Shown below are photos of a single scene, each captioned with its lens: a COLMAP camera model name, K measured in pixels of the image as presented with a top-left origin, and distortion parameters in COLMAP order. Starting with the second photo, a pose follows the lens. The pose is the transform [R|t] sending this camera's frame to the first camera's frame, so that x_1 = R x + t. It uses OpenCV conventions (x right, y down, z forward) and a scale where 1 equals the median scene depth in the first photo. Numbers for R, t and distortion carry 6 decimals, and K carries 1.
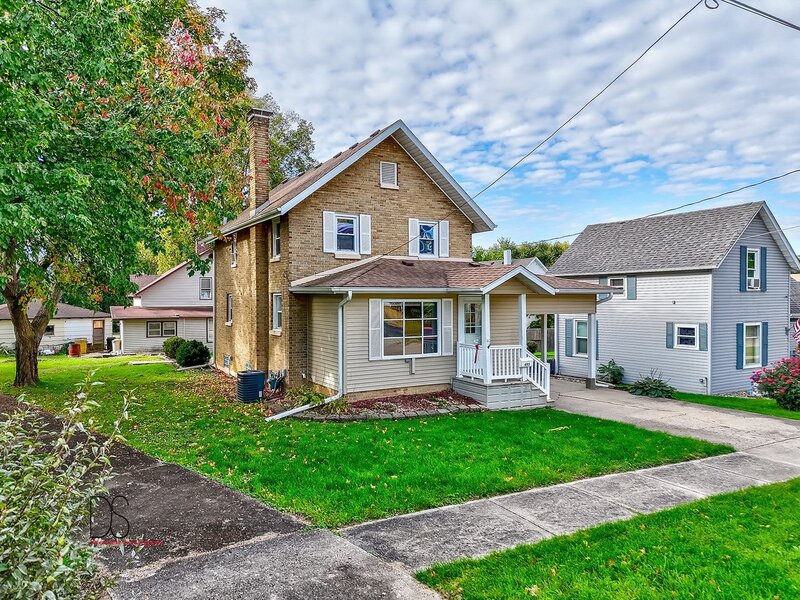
lens RADIAL K [[563.7, 0, 397.5], [0, 563.7, 306.7], [0, 0, 1]] dist [0.113700, -0.105122]
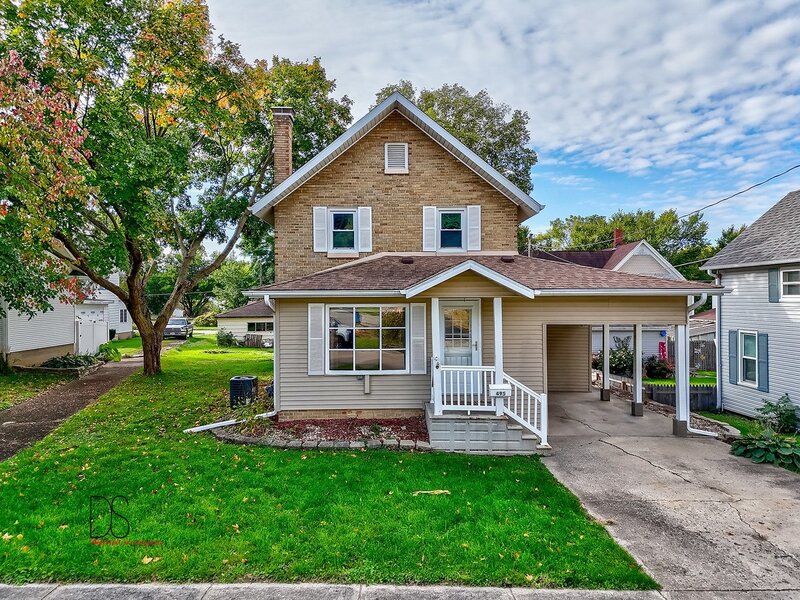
lens RADIAL K [[561.1, 0, 397.9], [0, 561.1, 302.1], [0, 0, 1]] dist [0.076631, -0.040854]
pose [[0.869646, 0.001172, -0.493675, 0.425370], [-0.004827, 0.999970, -0.006130, -0.009880], [0.493652, 0.007714, 0.869625, 0.273024]]
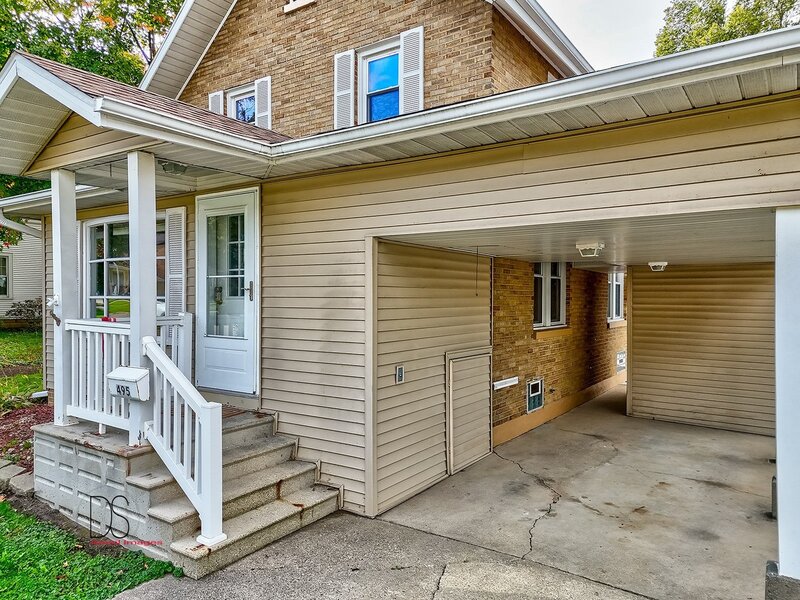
lens RADIAL K [[563.7, 0, 397.5], [0, 563.7, 306.7], [0, 0, 1]] dist [0.113700, -0.105122]
pose [[0.423618, 0.015609, -0.905707, 0.502761], [-0.019597, 0.999775, 0.008064, 0.048138], [0.905629, 0.014333, 0.423828, 0.903456]]
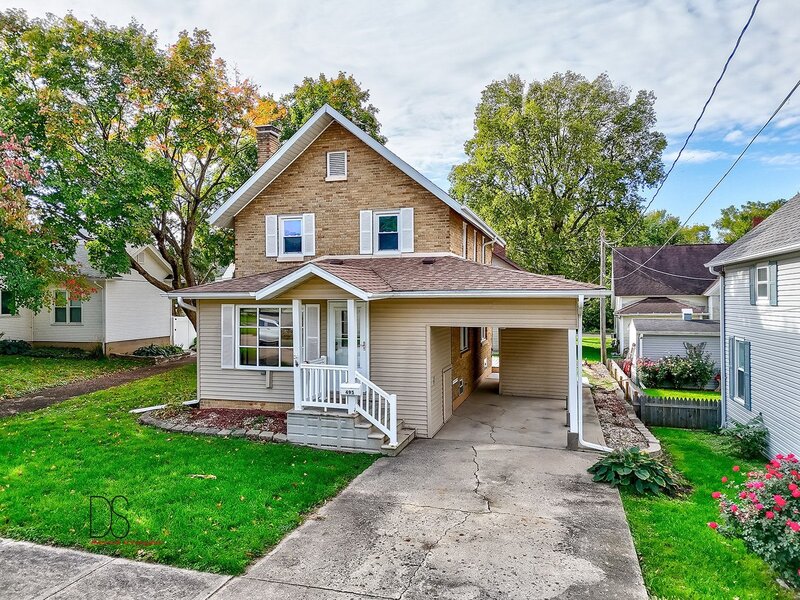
lens RADIAL K [[561.1, 0, 397.9], [0, 561.1, 302.1], [0, 0, 1]] dist [0.076631, -0.040854]
pose [[0.678845, 0.004445, -0.734268, 0.740138], [-0.009508, 0.999951, -0.002738, -0.015264], [0.734220, 0.008840, 0.678854, 0.485826]]
